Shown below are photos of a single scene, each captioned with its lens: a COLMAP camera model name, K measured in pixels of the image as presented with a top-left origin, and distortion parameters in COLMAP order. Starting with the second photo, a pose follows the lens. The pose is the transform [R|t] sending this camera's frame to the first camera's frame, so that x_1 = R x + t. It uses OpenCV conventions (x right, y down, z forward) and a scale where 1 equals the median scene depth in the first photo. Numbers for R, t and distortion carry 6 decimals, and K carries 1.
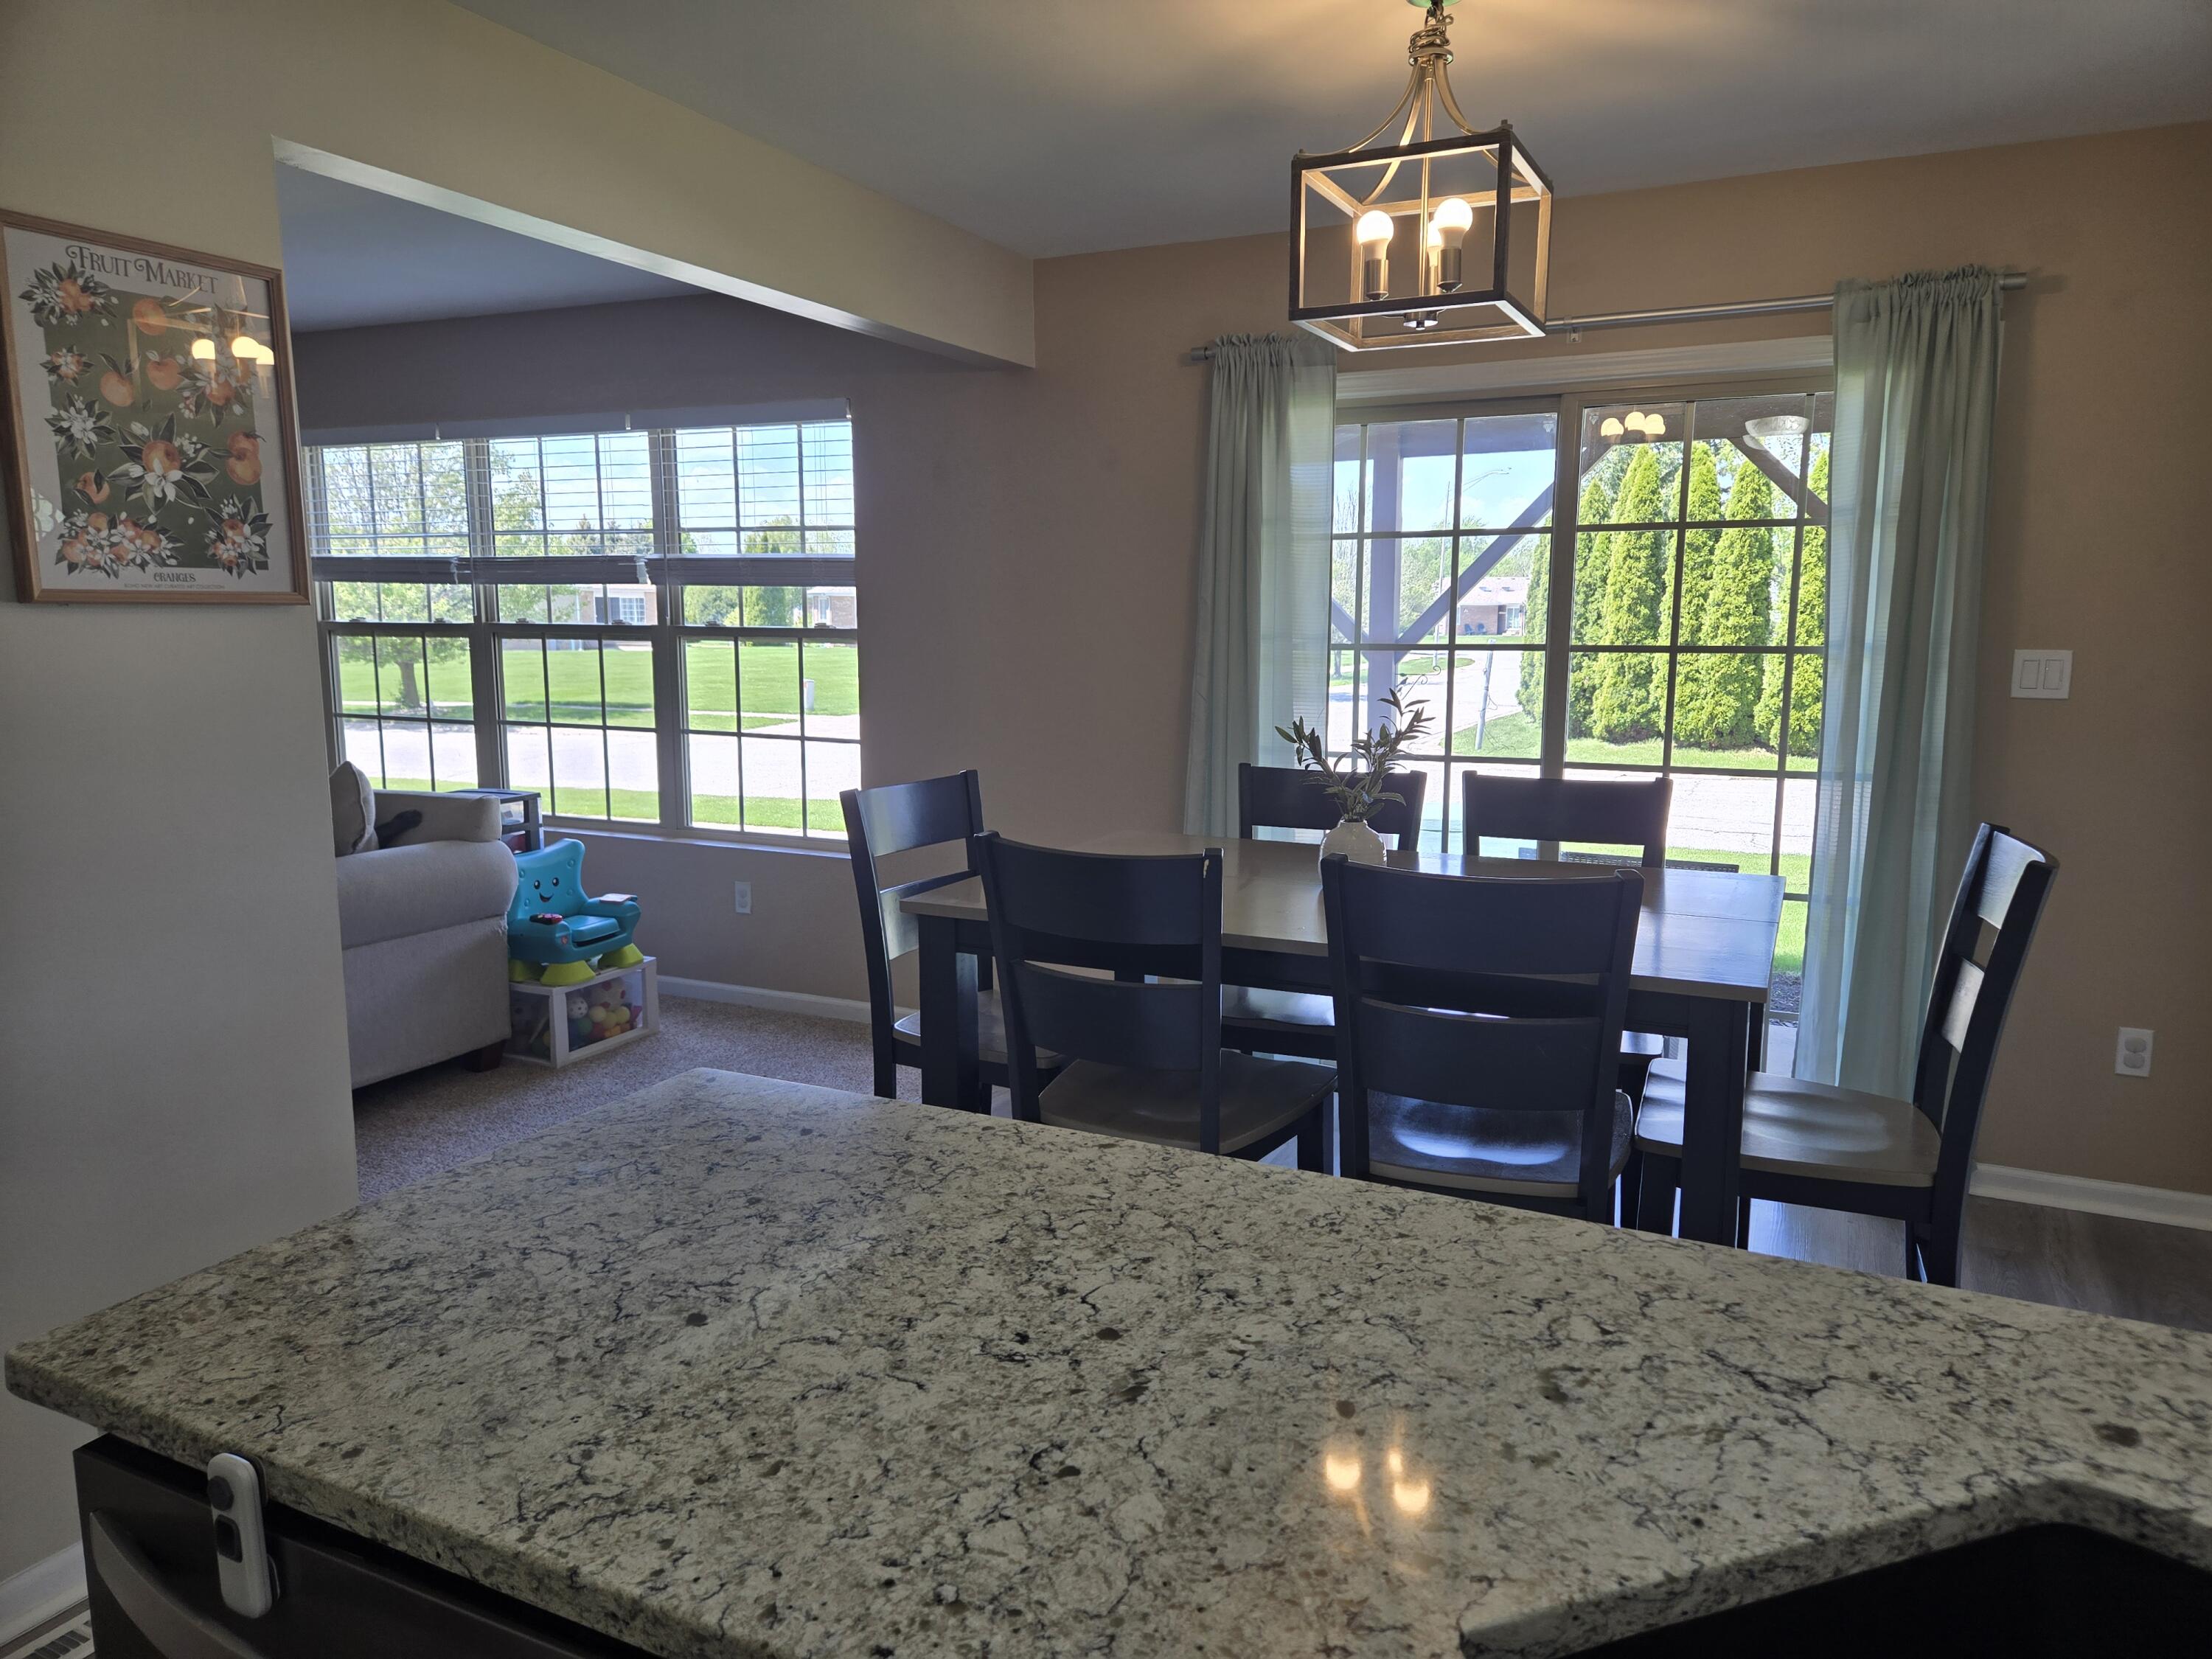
lens RADIAL K [[1496.4, 0, 1127.2], [0, 1496.4, 833.0], [0, 0, 1]] dist [0.080662, -0.071147]
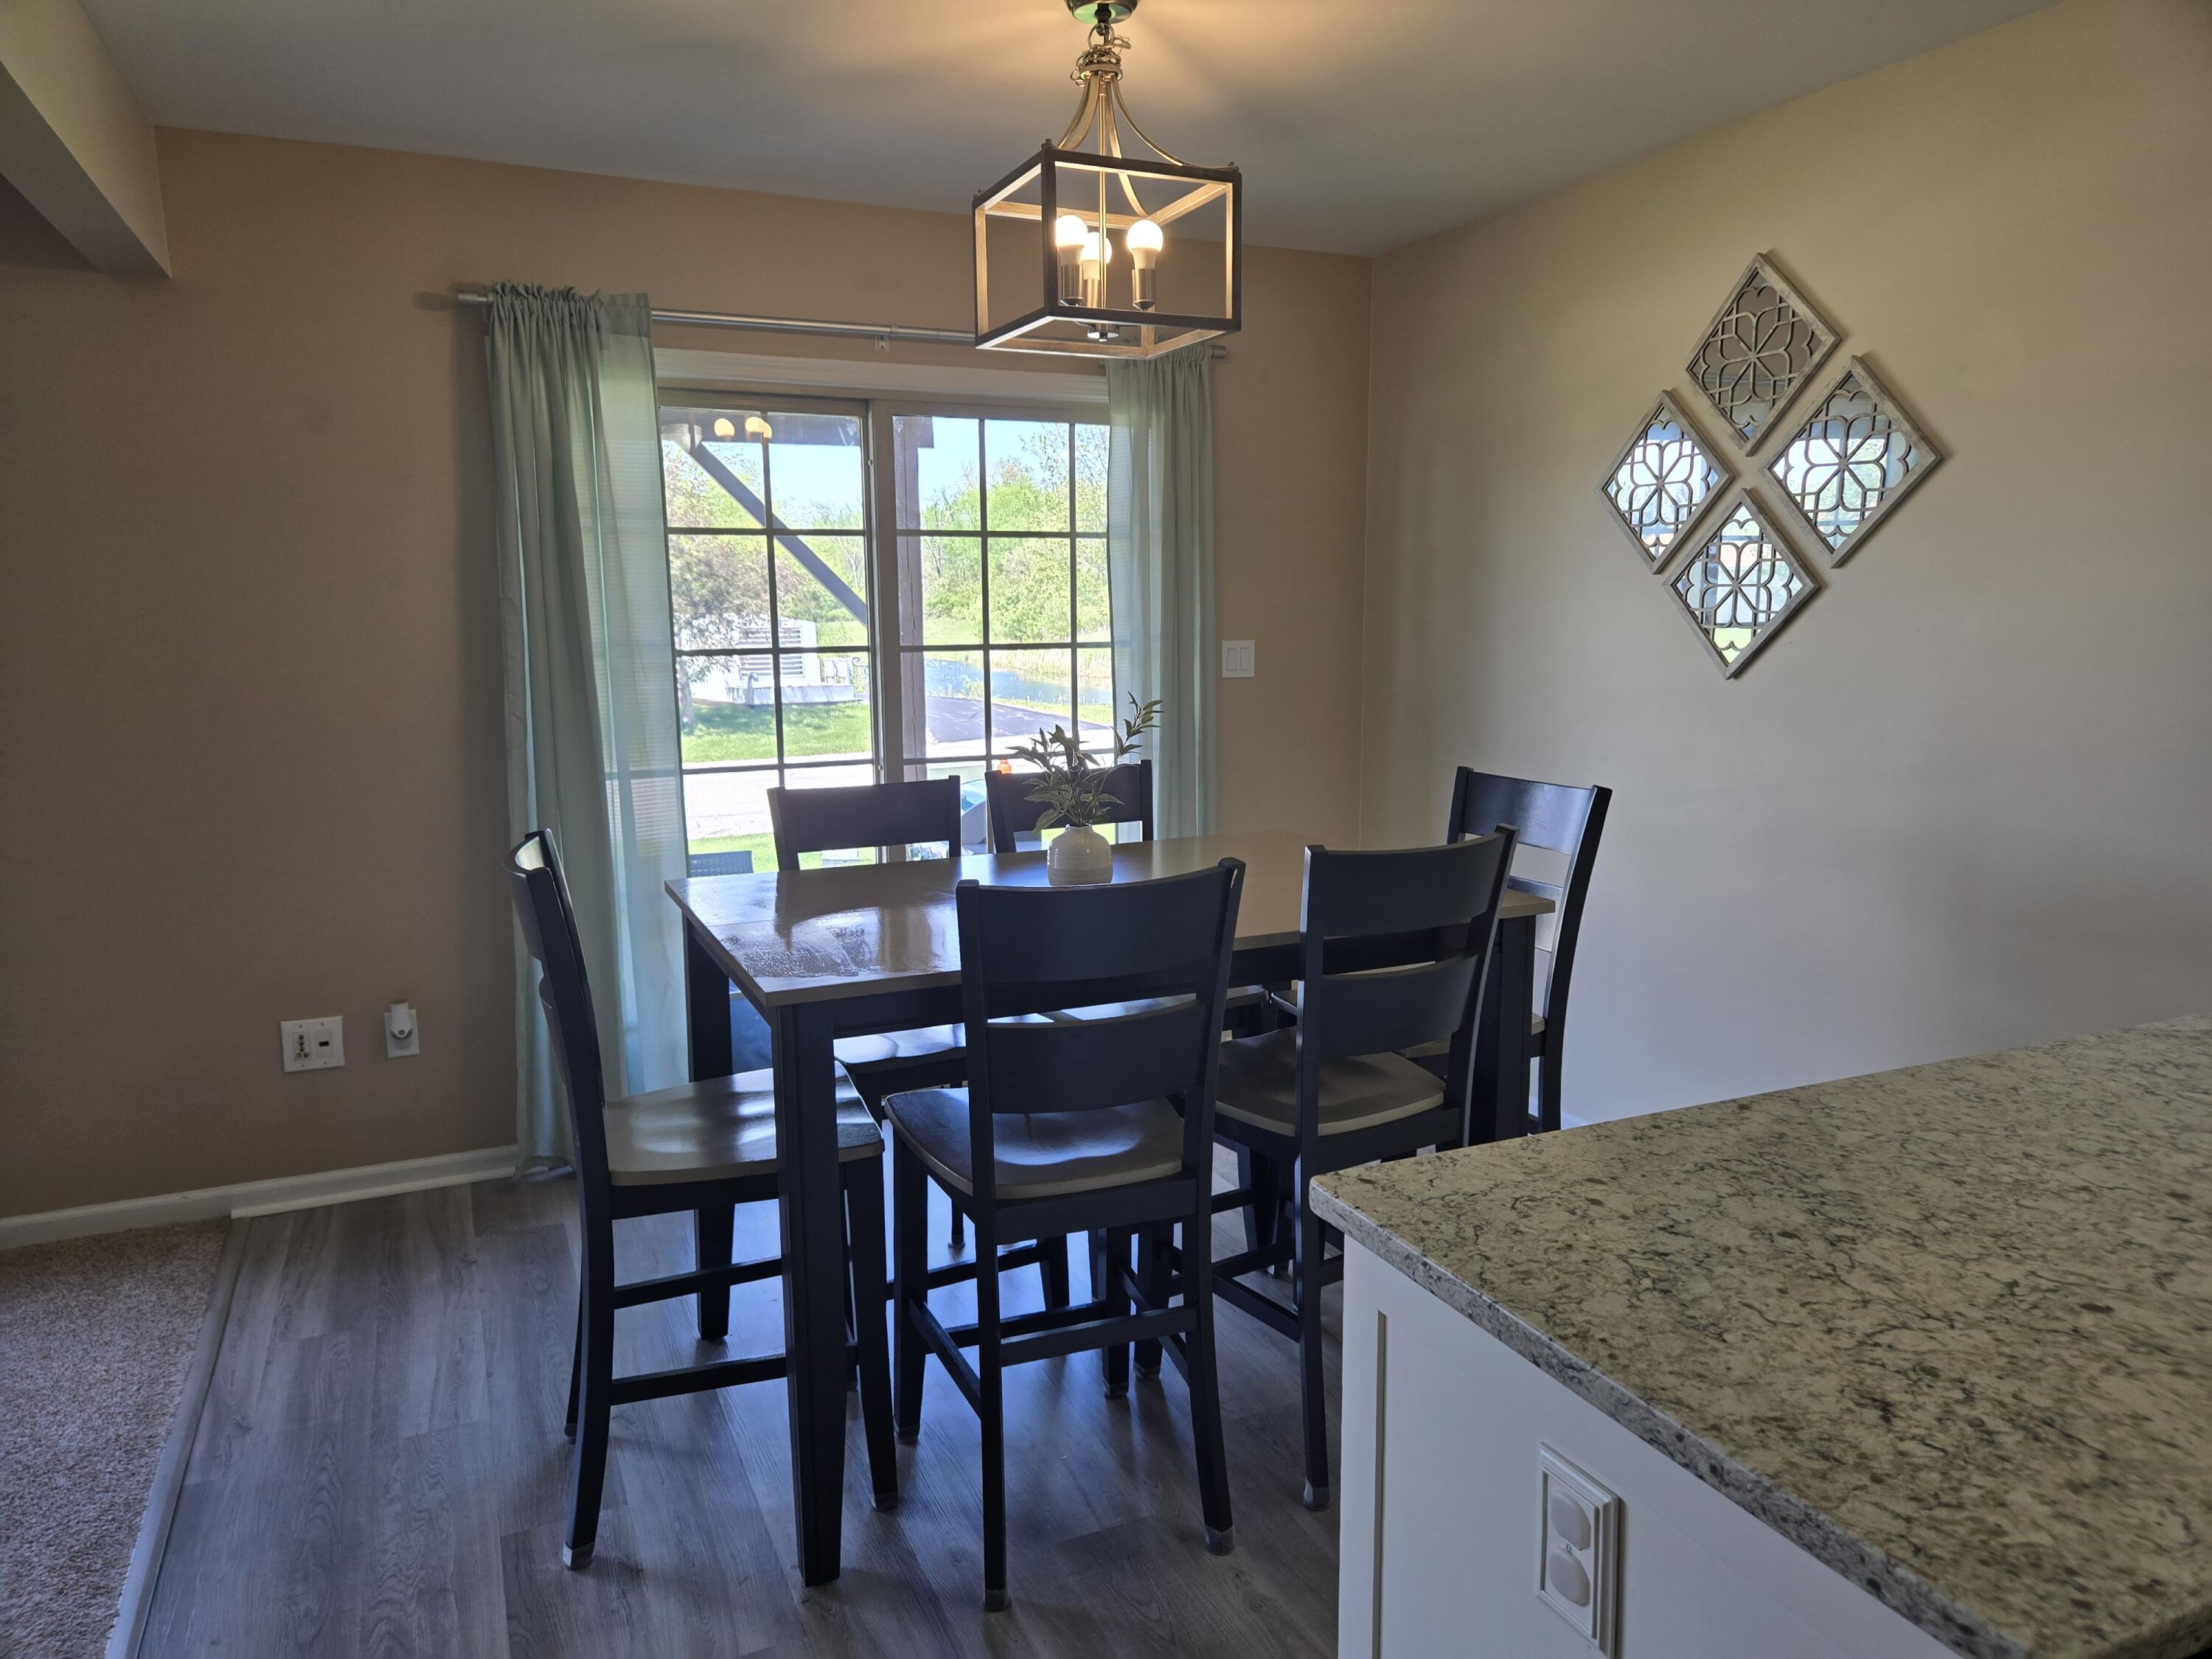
lens RADIAL K [[1496.4, 0, 1127.2], [0, 1496.4, 833.0], [0, 0, 1]] dist [0.080662, -0.071147]
pose [[0.636104, -0.124249, 0.761534, -1.236816], [0.121888, 0.990739, 0.059834, -0.121678], [-0.761915, 0.054761, 0.645358, 0.688400]]
